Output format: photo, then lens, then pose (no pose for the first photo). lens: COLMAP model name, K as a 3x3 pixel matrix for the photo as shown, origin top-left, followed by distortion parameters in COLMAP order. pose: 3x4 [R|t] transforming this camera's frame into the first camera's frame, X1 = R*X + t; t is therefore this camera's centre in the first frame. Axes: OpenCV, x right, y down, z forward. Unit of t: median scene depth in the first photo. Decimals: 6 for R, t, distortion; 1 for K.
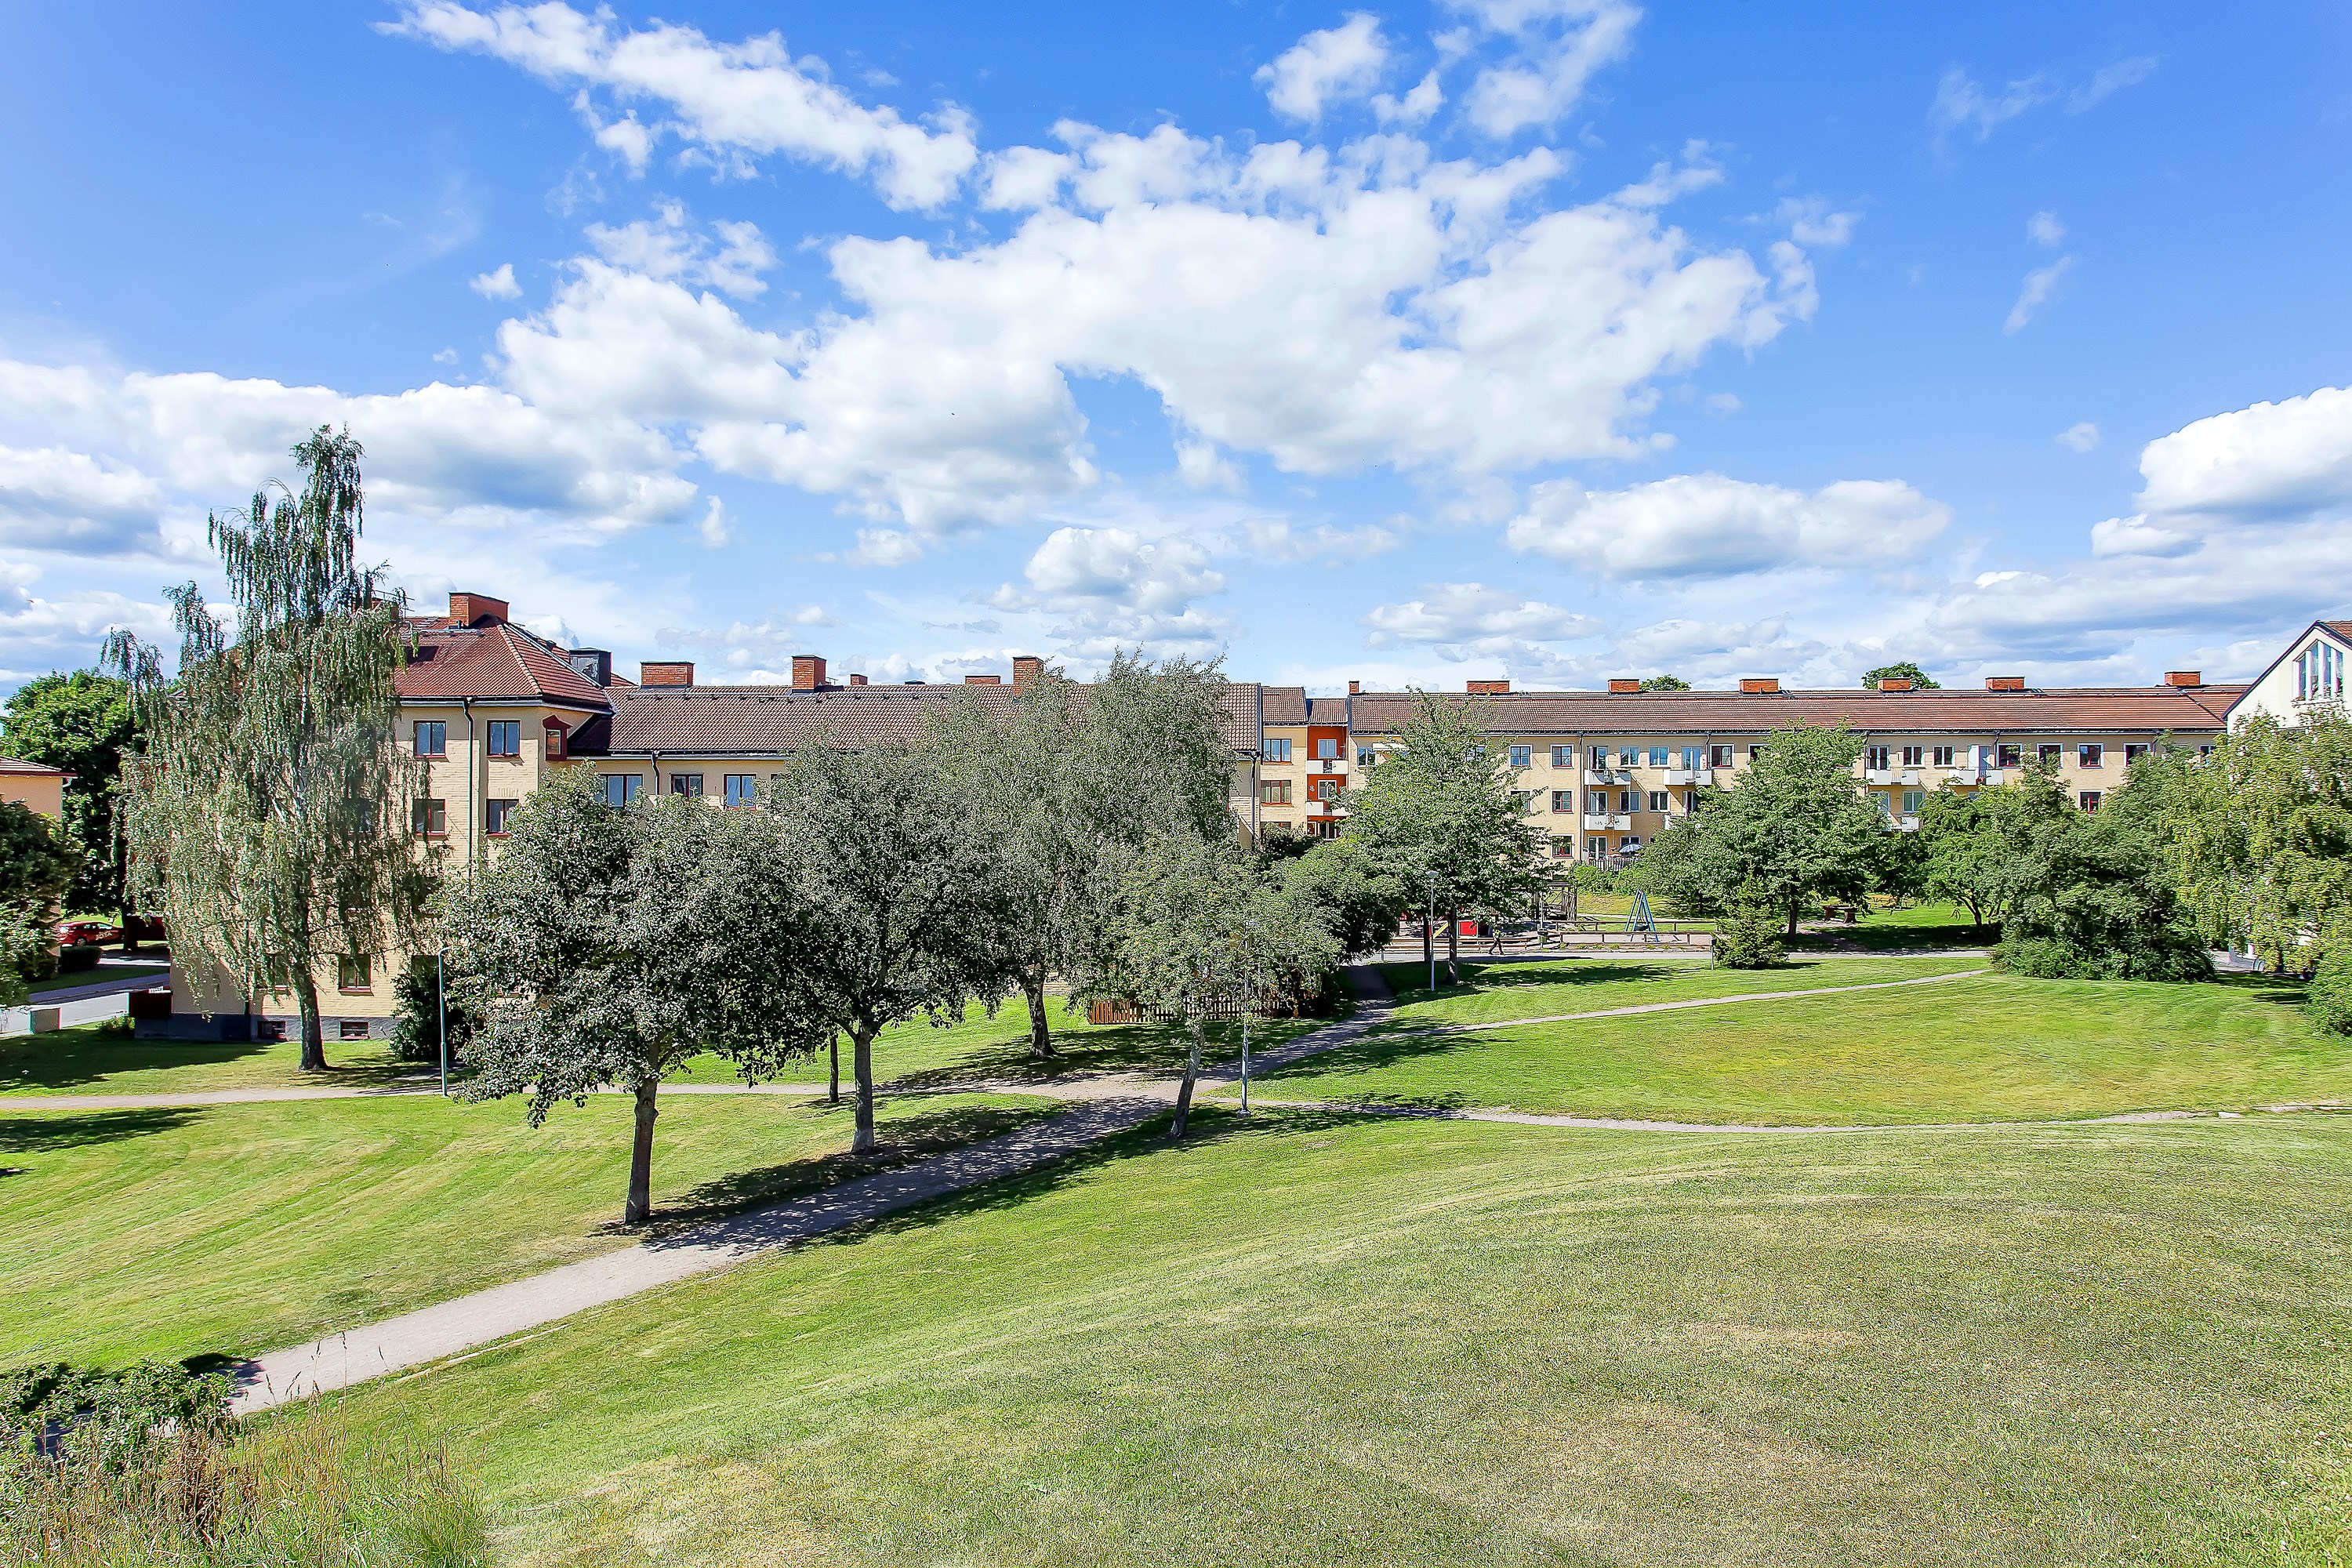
lens RADIAL K [[1374.7, 0, 1185.9], [0, 1374.7, 794.5], [0, 0, 1]] dist [-0.005902, 0.000729]
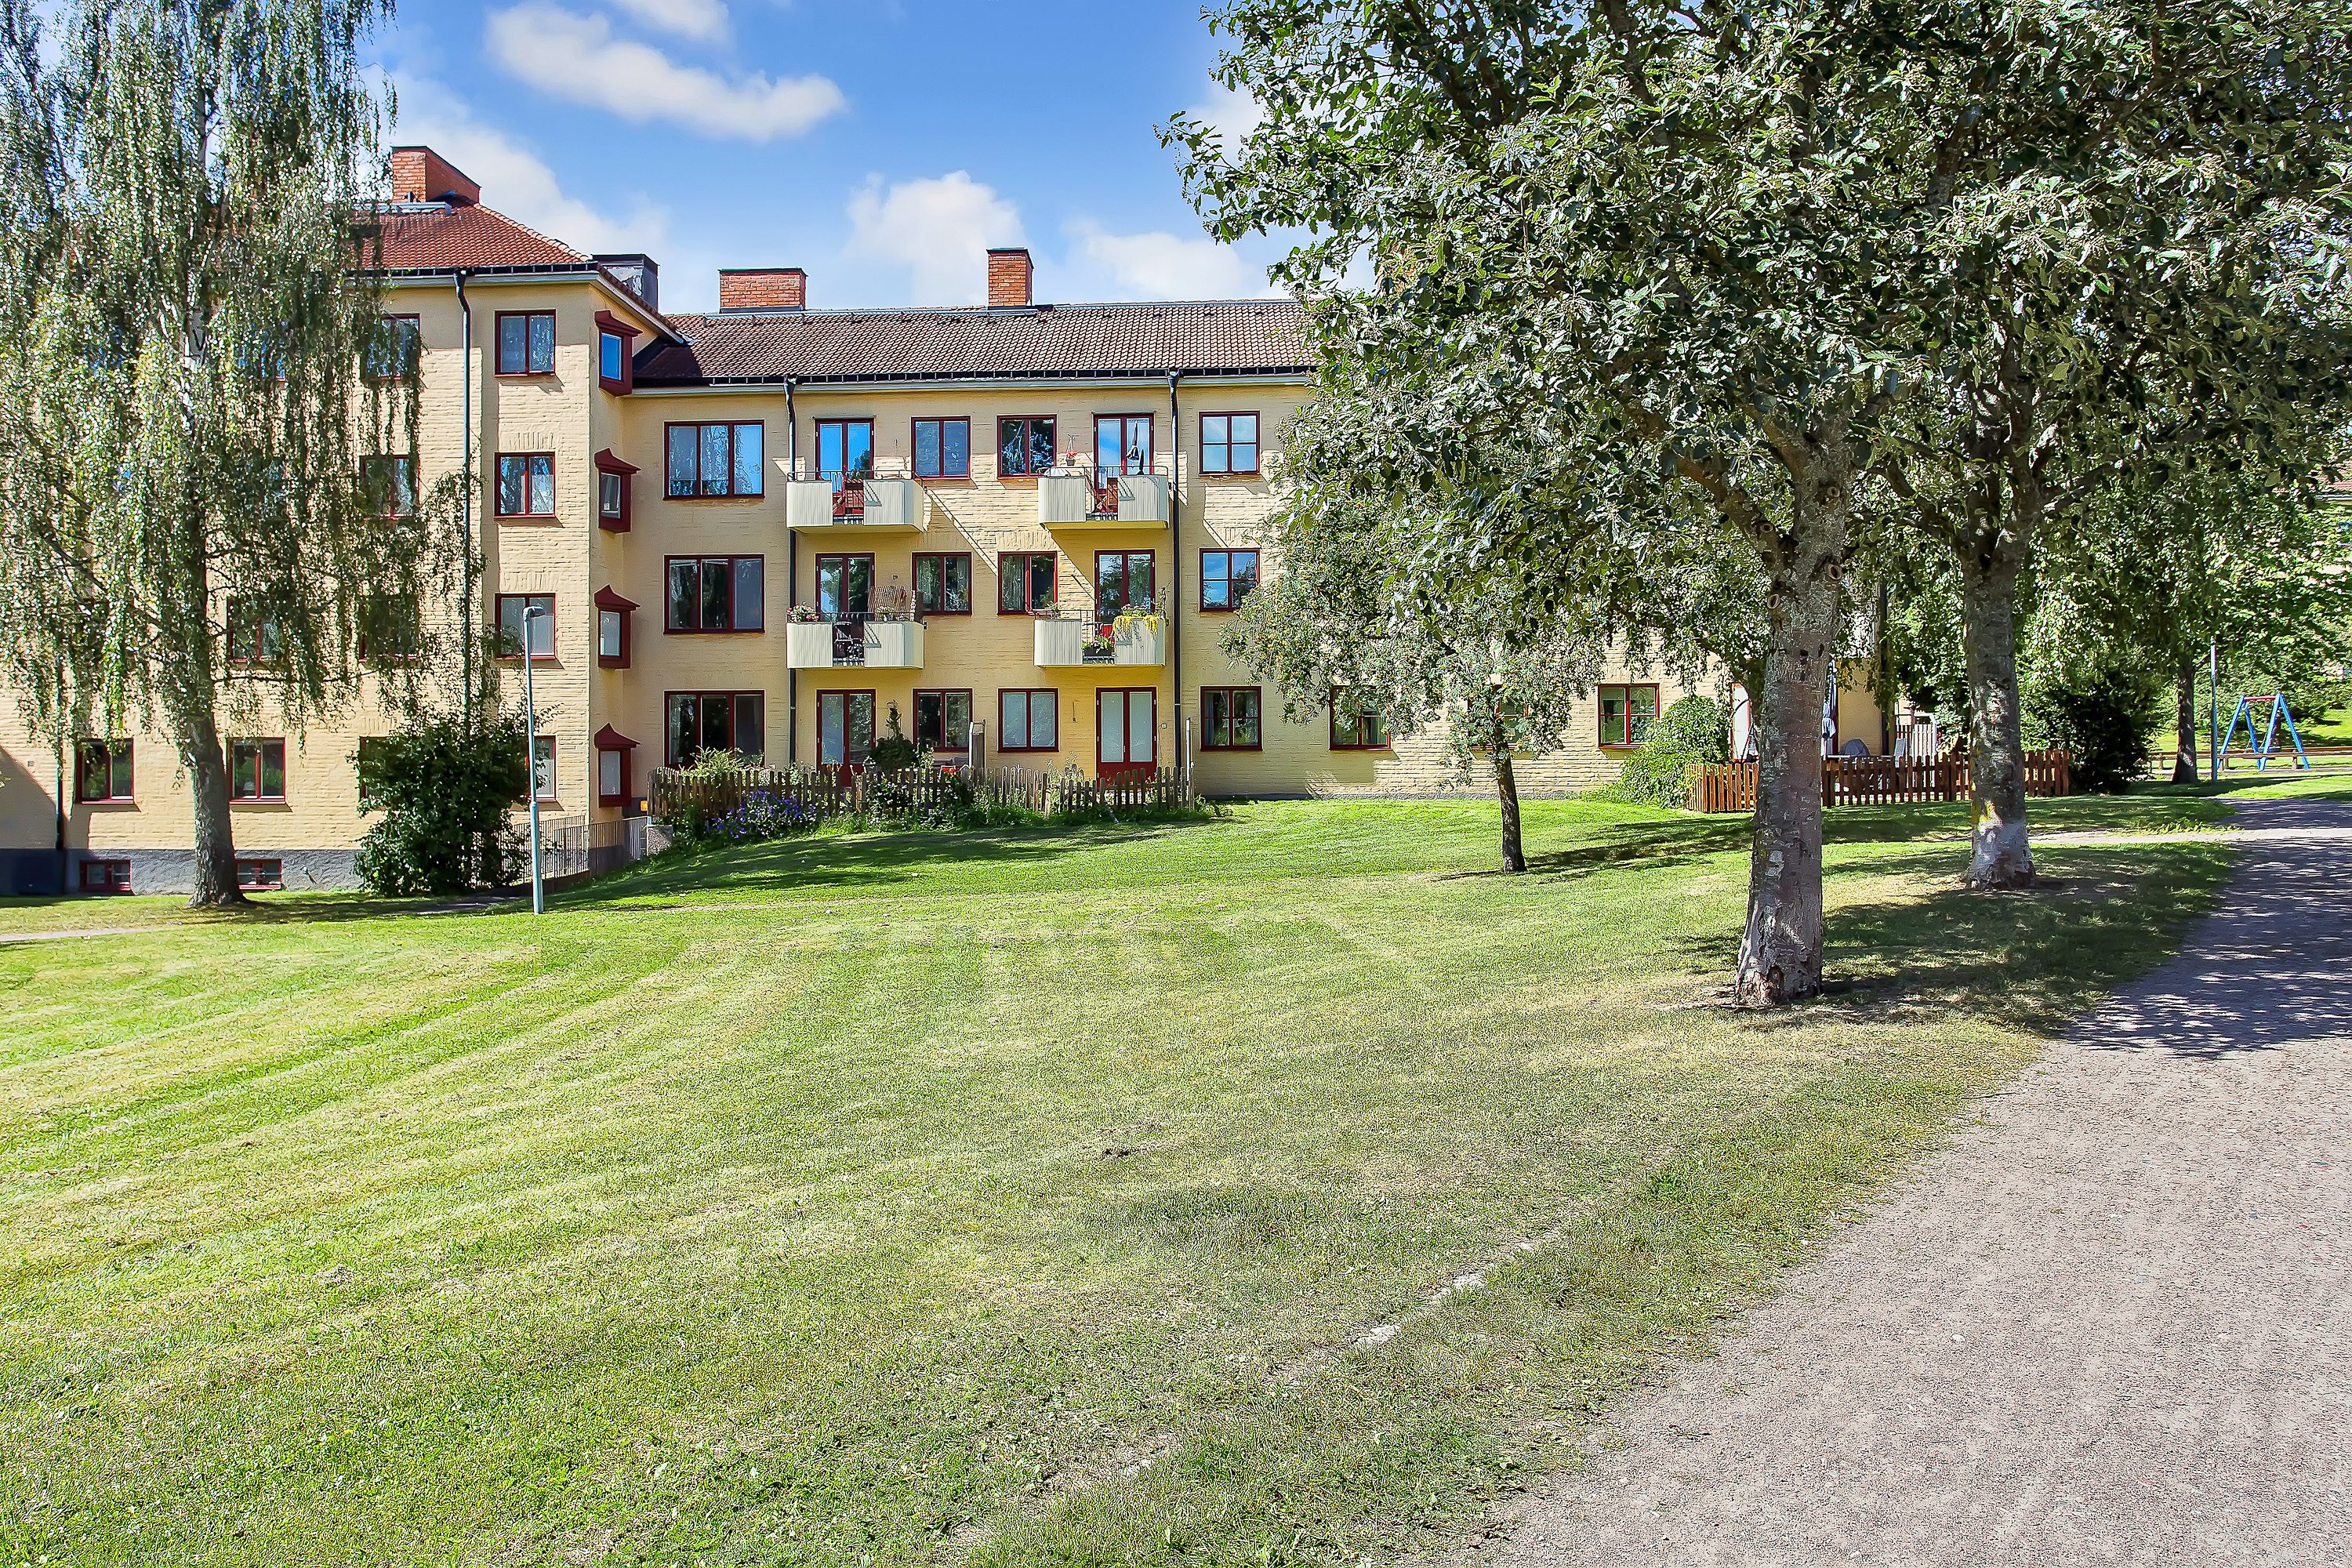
lens RADIAL K [[1694.9, 0, 1168.5], [0, 1694.9, 769.2], [0, 0, 1]] dist [-0.000742, 0.005269]
pose [[0.999886, -0.000769, 0.015054, -0.307421], [0.000464, 0.999795, 0.020256, 0.147872], [-0.015066, -0.020246, 0.999681, 0.378815]]
